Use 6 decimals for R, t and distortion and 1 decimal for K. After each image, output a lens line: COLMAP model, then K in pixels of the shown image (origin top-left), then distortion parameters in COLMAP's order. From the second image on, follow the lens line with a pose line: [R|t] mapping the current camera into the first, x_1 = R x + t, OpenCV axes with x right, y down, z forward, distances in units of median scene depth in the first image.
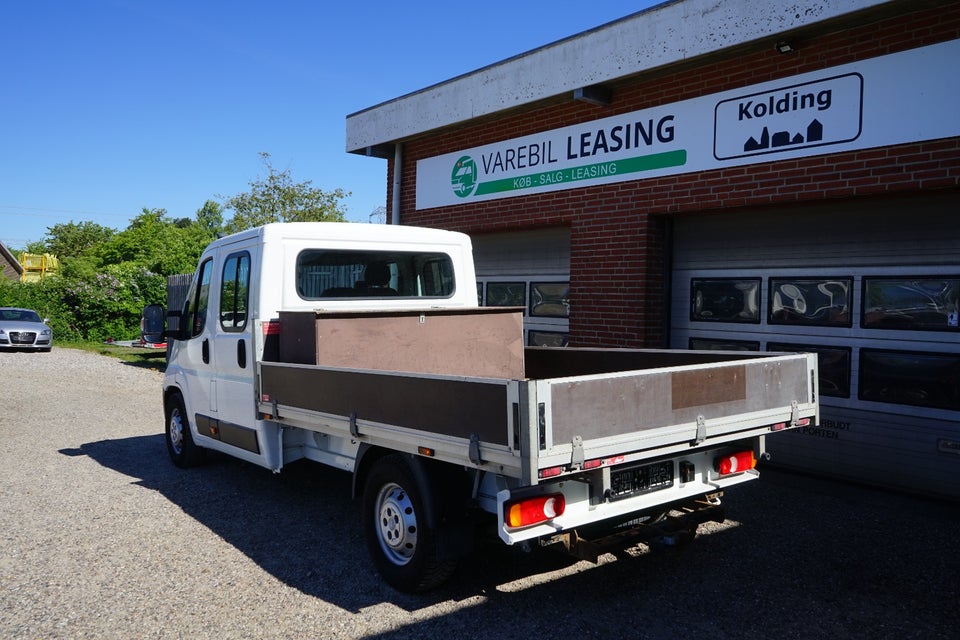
lens RADIAL K [[761.9, 0, 480.2], [0, 761.9, 318.7], [0, 0, 1]] dist [-0.010948, 0.008655]
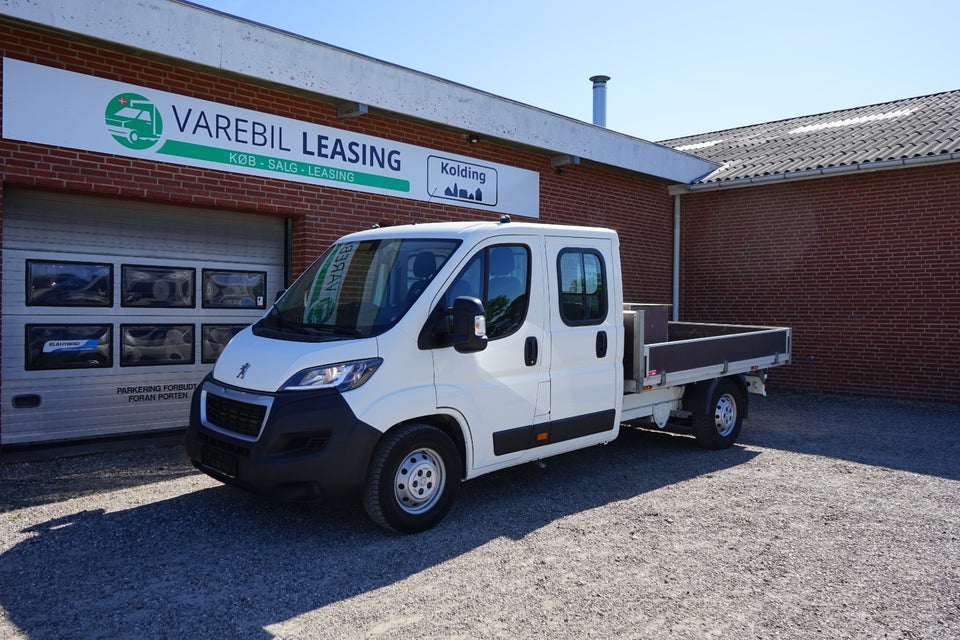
lens RADIAL K [[761.9, 0, 480.0], [0, 761.9, 322.2], [0, 0, 1]] dist [-0.010948, 0.008655]
pose [[-0.106387, -0.036760, 0.993645, -1.039085], [0.007742, 0.999255, 0.037797, -0.021829], [-0.994295, 0.011714, -0.106023, 0.971684]]
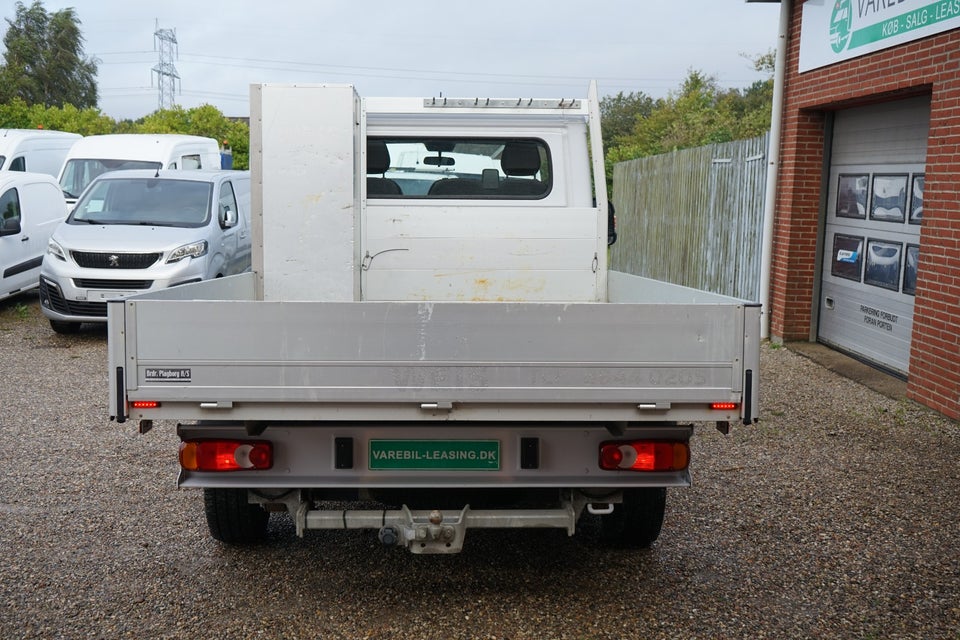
lens RADIAL K [[1068.7, 0, 473.9], [0, 1068.7, 315.8], [0, 0, 1]] dist [0.011693, 0.000000]
pose [[0.795050, 0.078646, -0.601423, 0.425983], [-0.024781, 0.994942, 0.097345, -0.005988], [0.606037, -0.062491, 0.792978, -0.014827]]
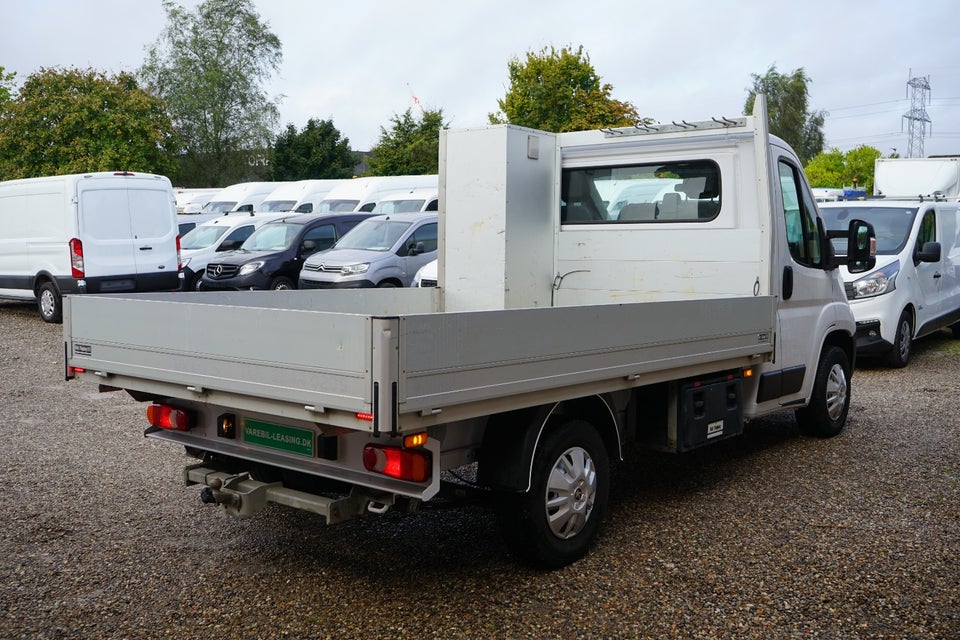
lens RADIAL K [[945.1, 0, 486.6], [0, 945.1, 317.6], [0, 0, 1]] dist [-0.002446, 0.000000]
pose [[0.193543, 0.088145, -0.977124, 0.736008], [-0.011092, 0.996089, 0.087659, -0.004391], [0.981029, -0.006127, 0.193764, 0.548265]]
